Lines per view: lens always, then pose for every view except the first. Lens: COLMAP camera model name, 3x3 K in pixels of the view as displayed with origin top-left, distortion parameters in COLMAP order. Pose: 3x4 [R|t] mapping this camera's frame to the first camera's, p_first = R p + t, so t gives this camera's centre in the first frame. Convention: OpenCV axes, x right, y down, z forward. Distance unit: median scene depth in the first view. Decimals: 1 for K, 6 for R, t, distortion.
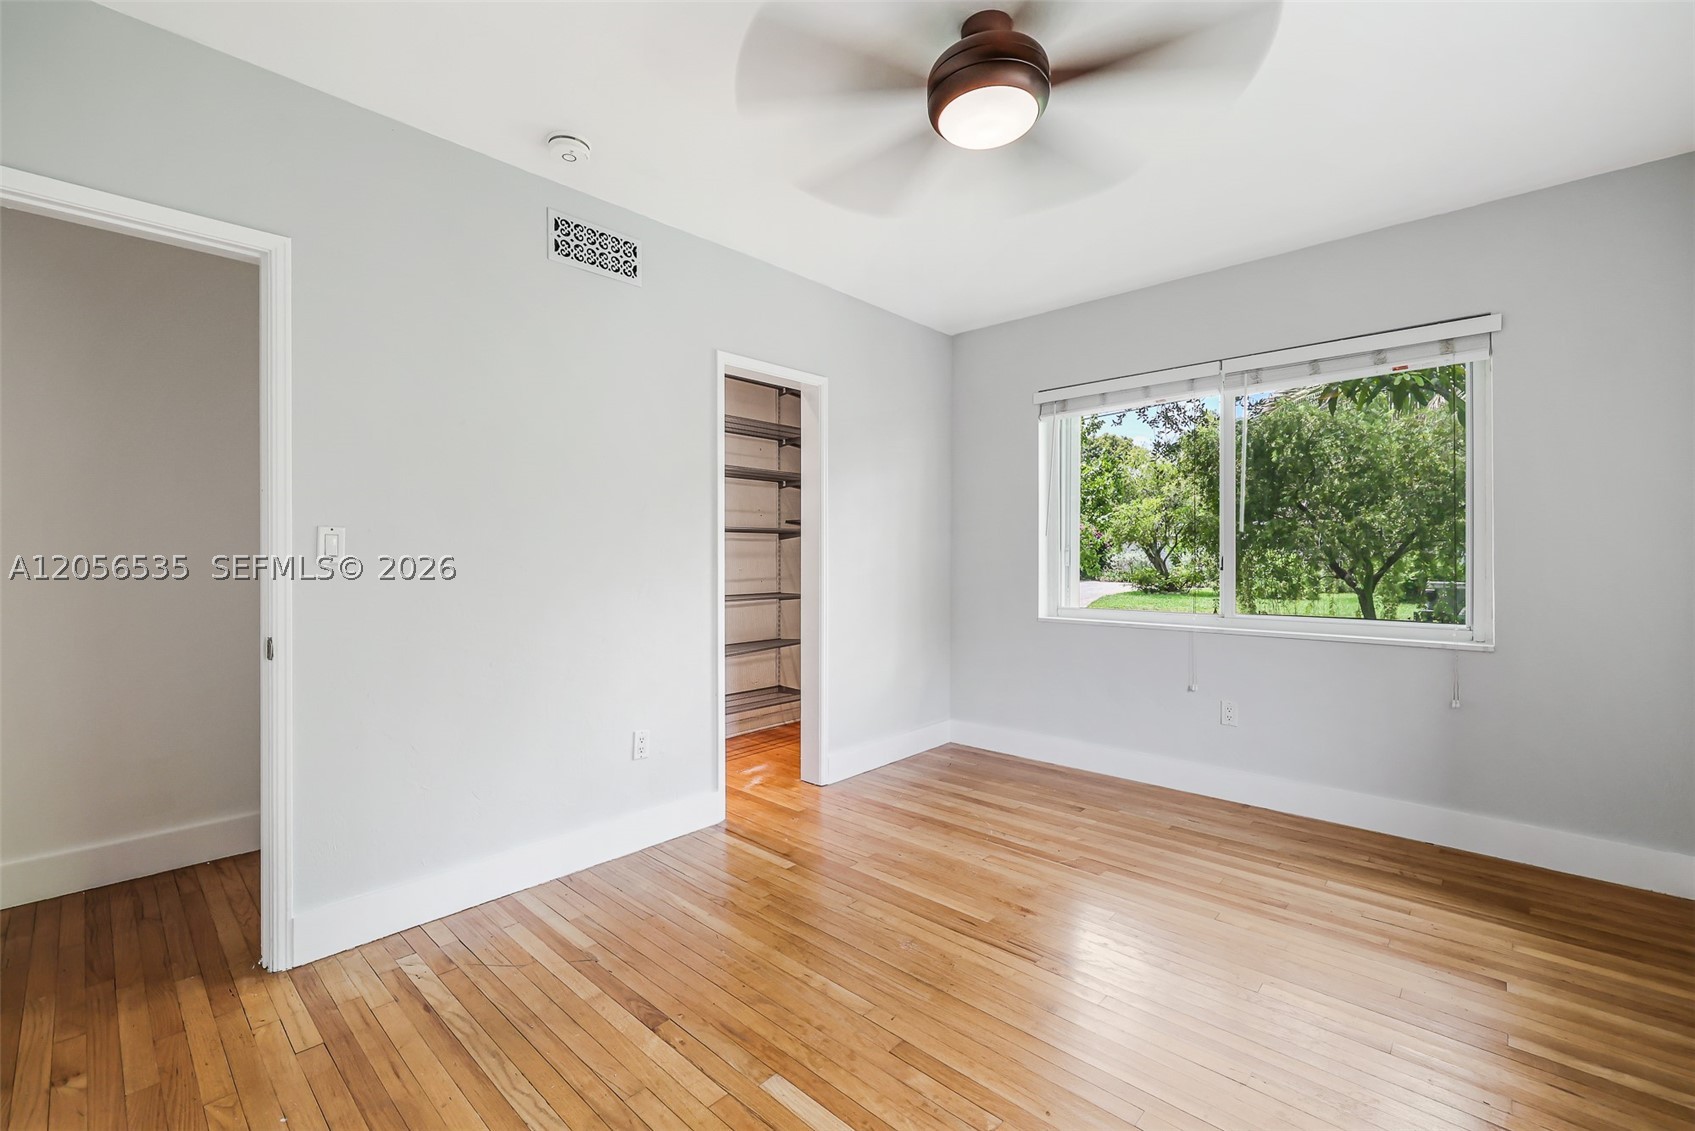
lens RADIAL K [[722.6, 0, 835.5], [0, 722.6, 563.7], [0, 0, 1]] dist [0.000309, -0.000388]
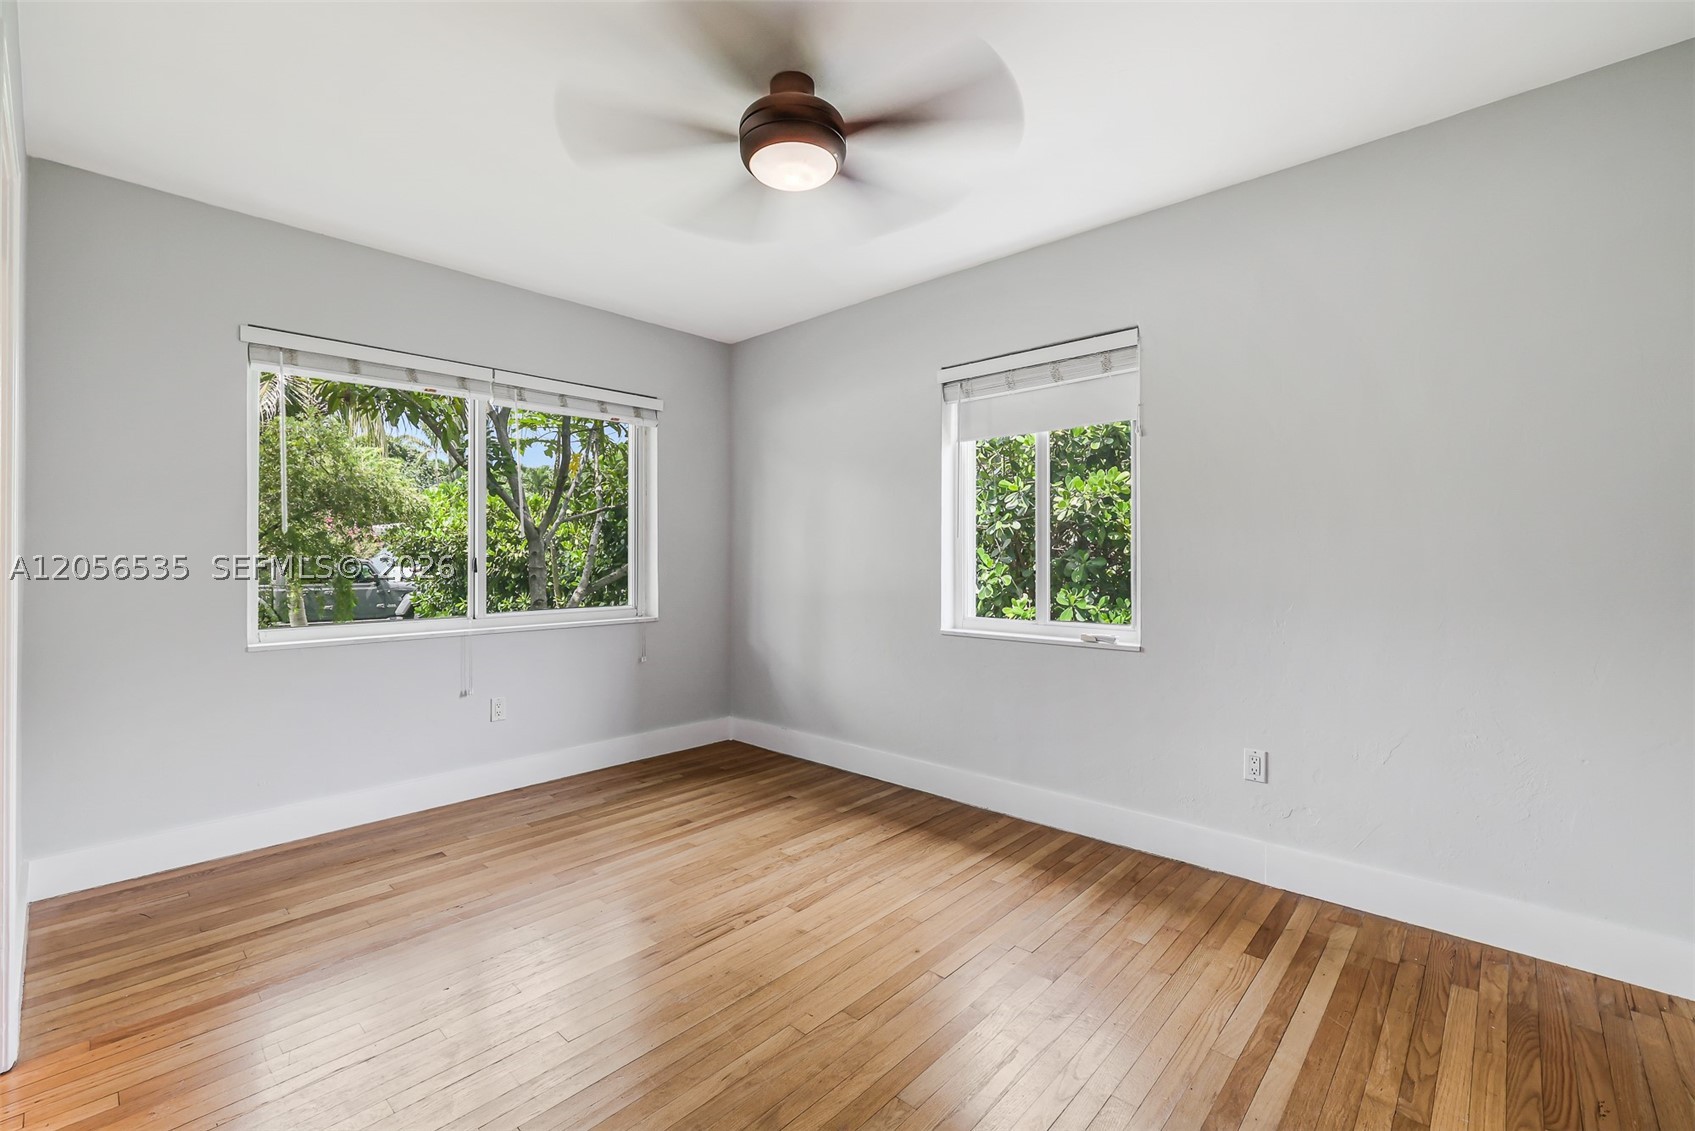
lens RADIAL K [[722.6, 0, 835.9], [0, 722.6, 558.6], [0, 0, 1]] dist [0.000309, -0.000388]
pose [[-0.002011, -0.003939, 0.999990, -0.569657], [0.011212, 0.999929, 0.003961, -0.009691], [-0.999935, 0.011220, -0.001967, 0.585184]]
